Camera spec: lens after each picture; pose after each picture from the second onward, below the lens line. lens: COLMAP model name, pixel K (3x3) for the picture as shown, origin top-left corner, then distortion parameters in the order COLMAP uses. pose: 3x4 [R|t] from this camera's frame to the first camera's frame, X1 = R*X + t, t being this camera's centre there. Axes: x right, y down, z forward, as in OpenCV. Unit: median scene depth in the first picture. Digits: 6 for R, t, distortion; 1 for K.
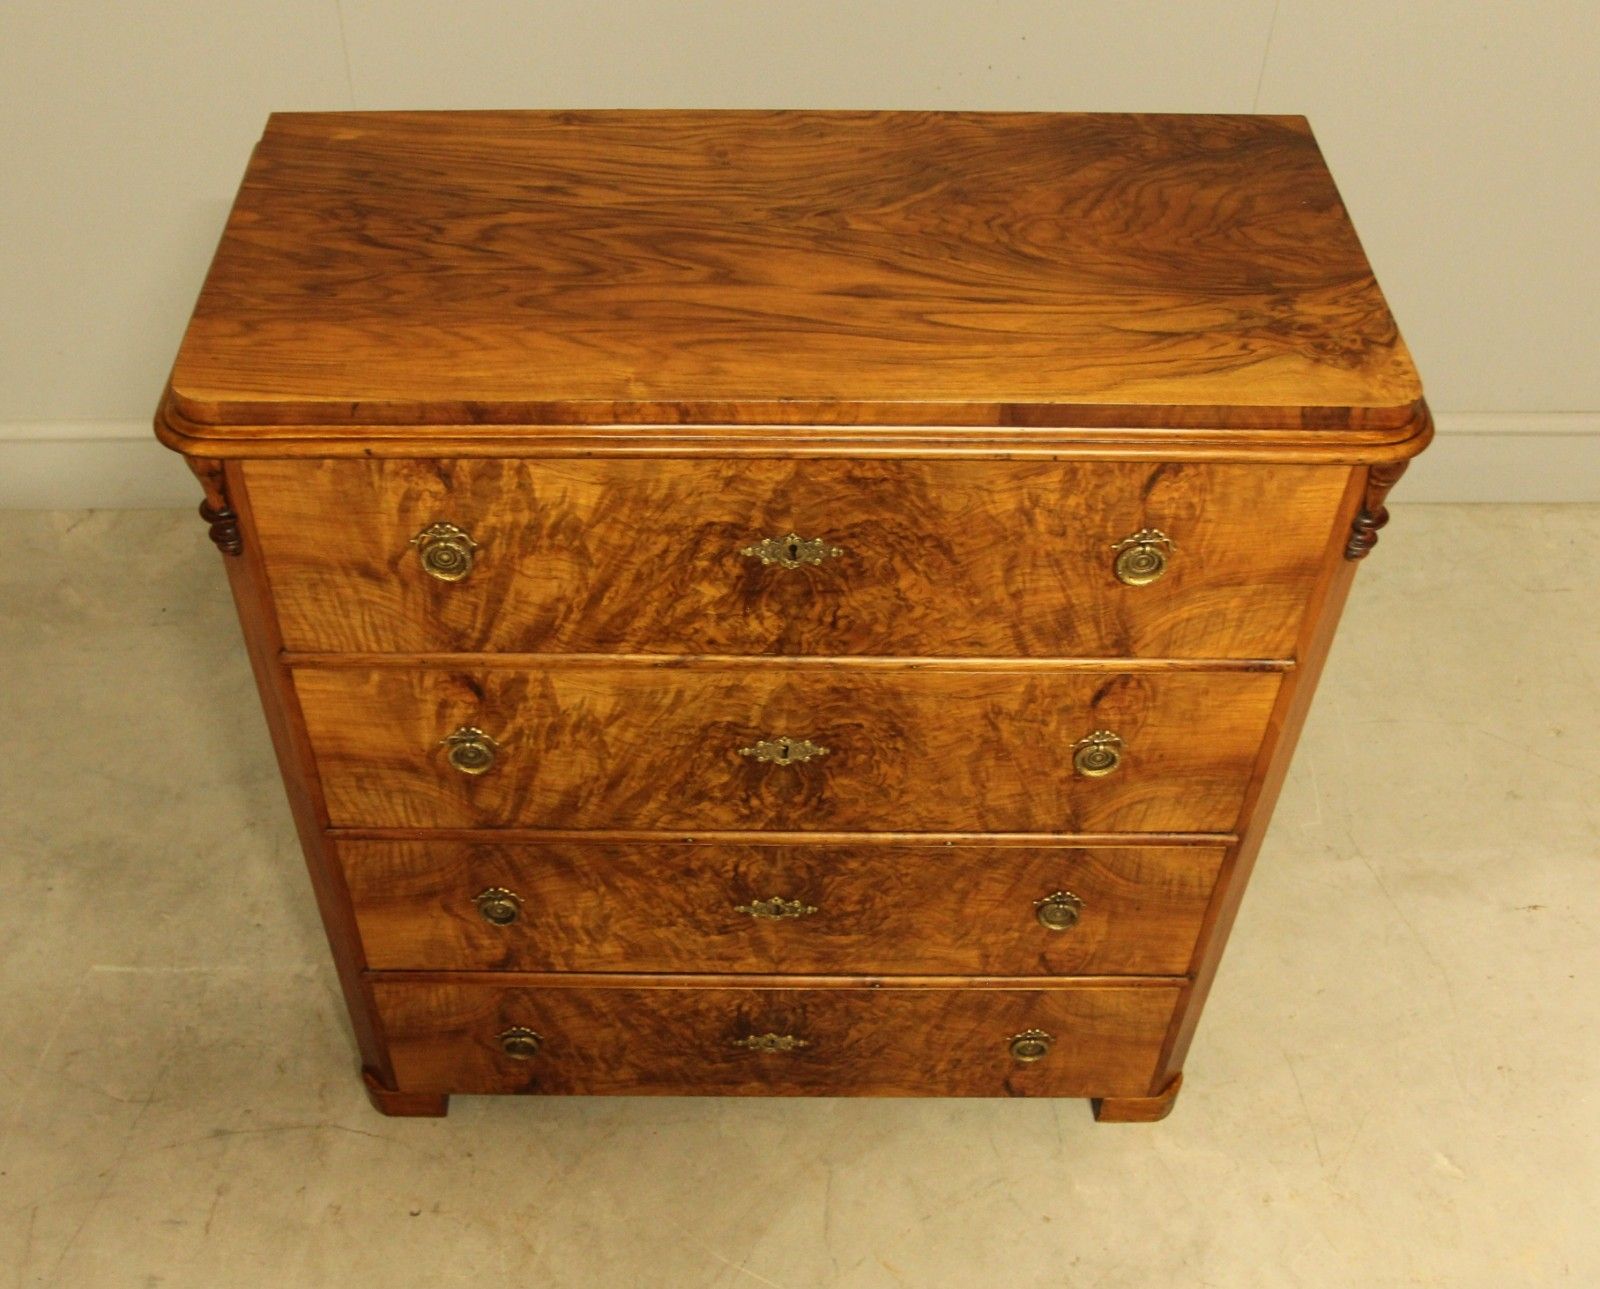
lens RADIAL K [[1745.1, 0, 729.9], [0, 1745.1, 644.2], [0, 0, 1]] dist [-0.101284, 0.000000]
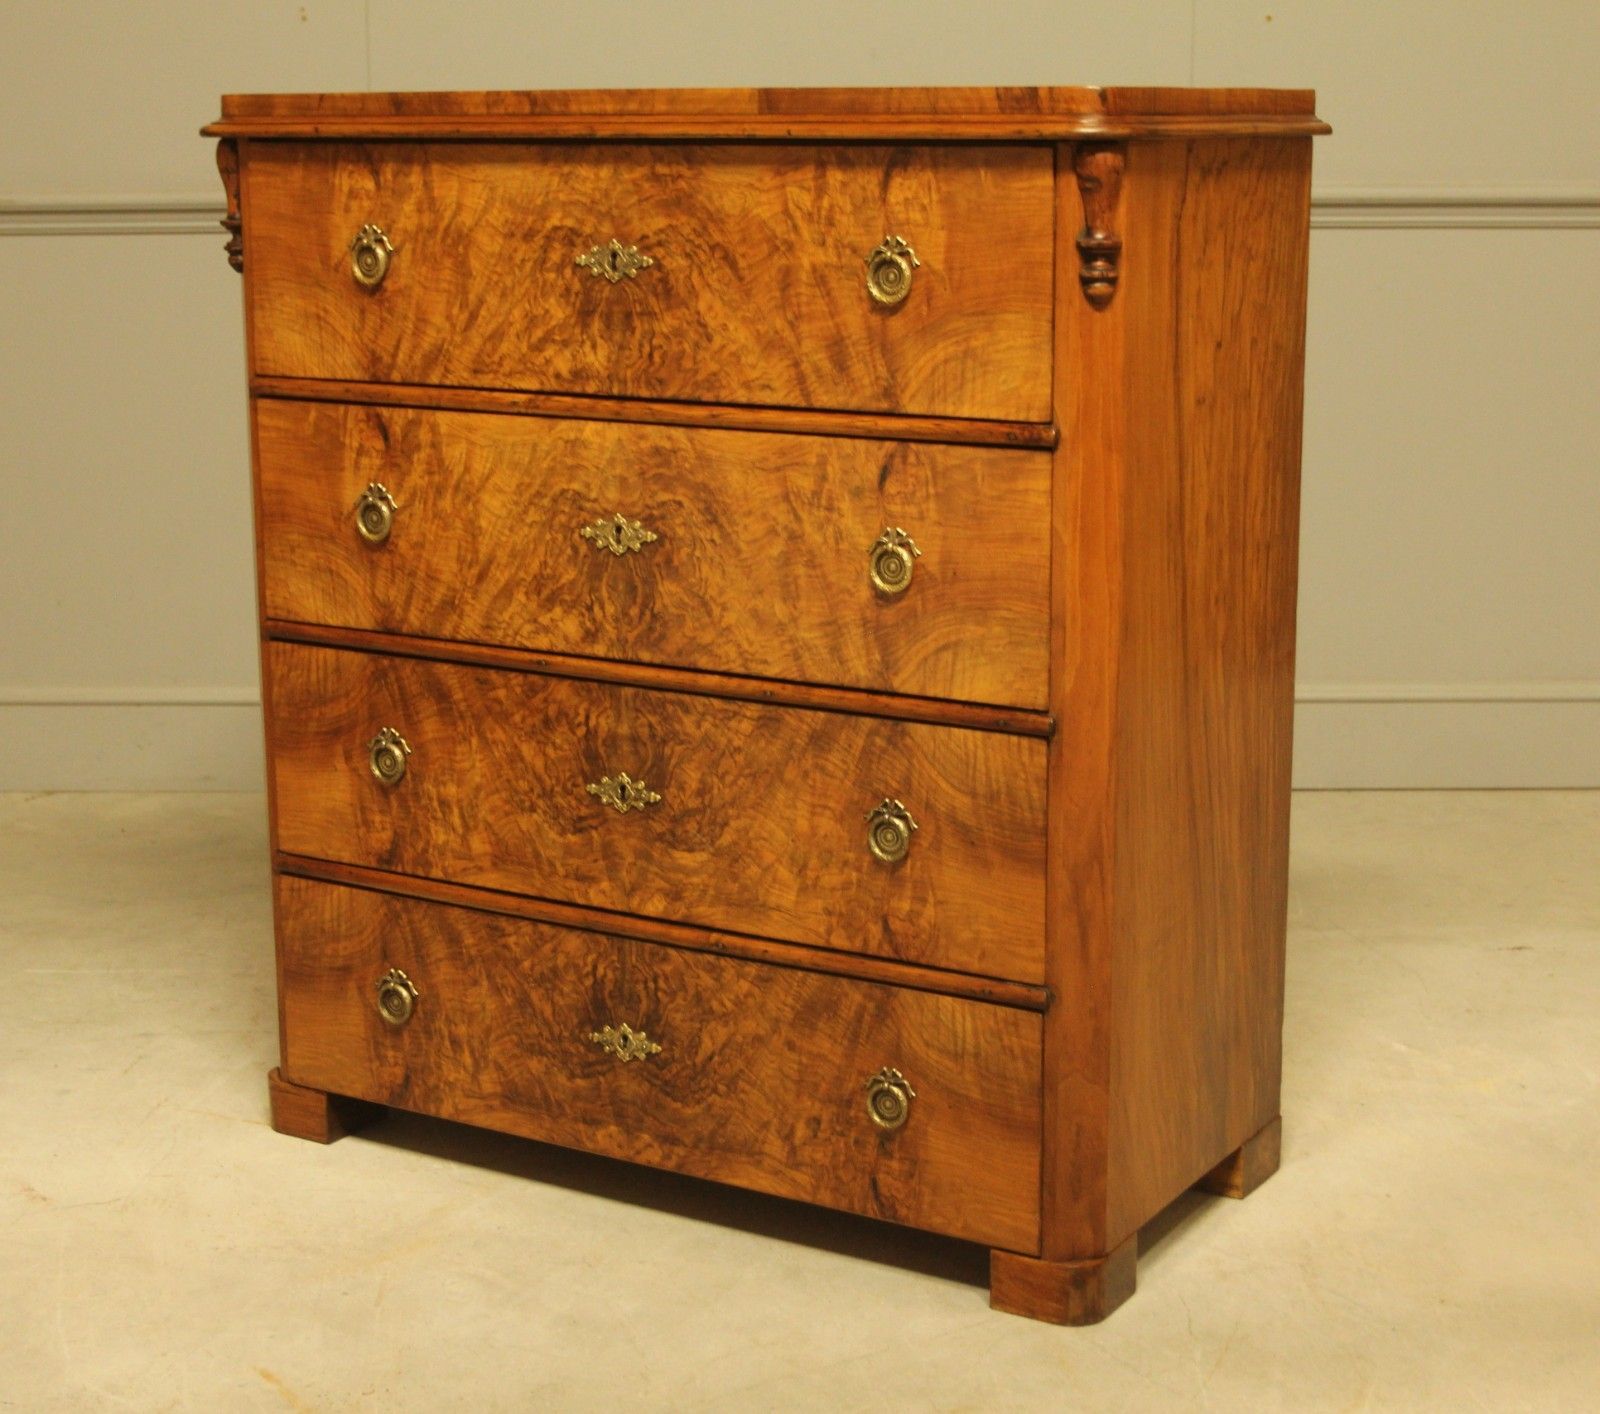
lens RADIAL K [[2616.4, 0, 947.0], [0, 2616.4, 734.6], [0, 0, 1]] dist [-0.082532, 0.000000]
pose [[0.884304, 0.111860, -0.453315, 0.891677], [-0.336531, 0.825697, -0.452738, 0.773048], [0.323657, 0.552913, 0.767811, -0.026029]]
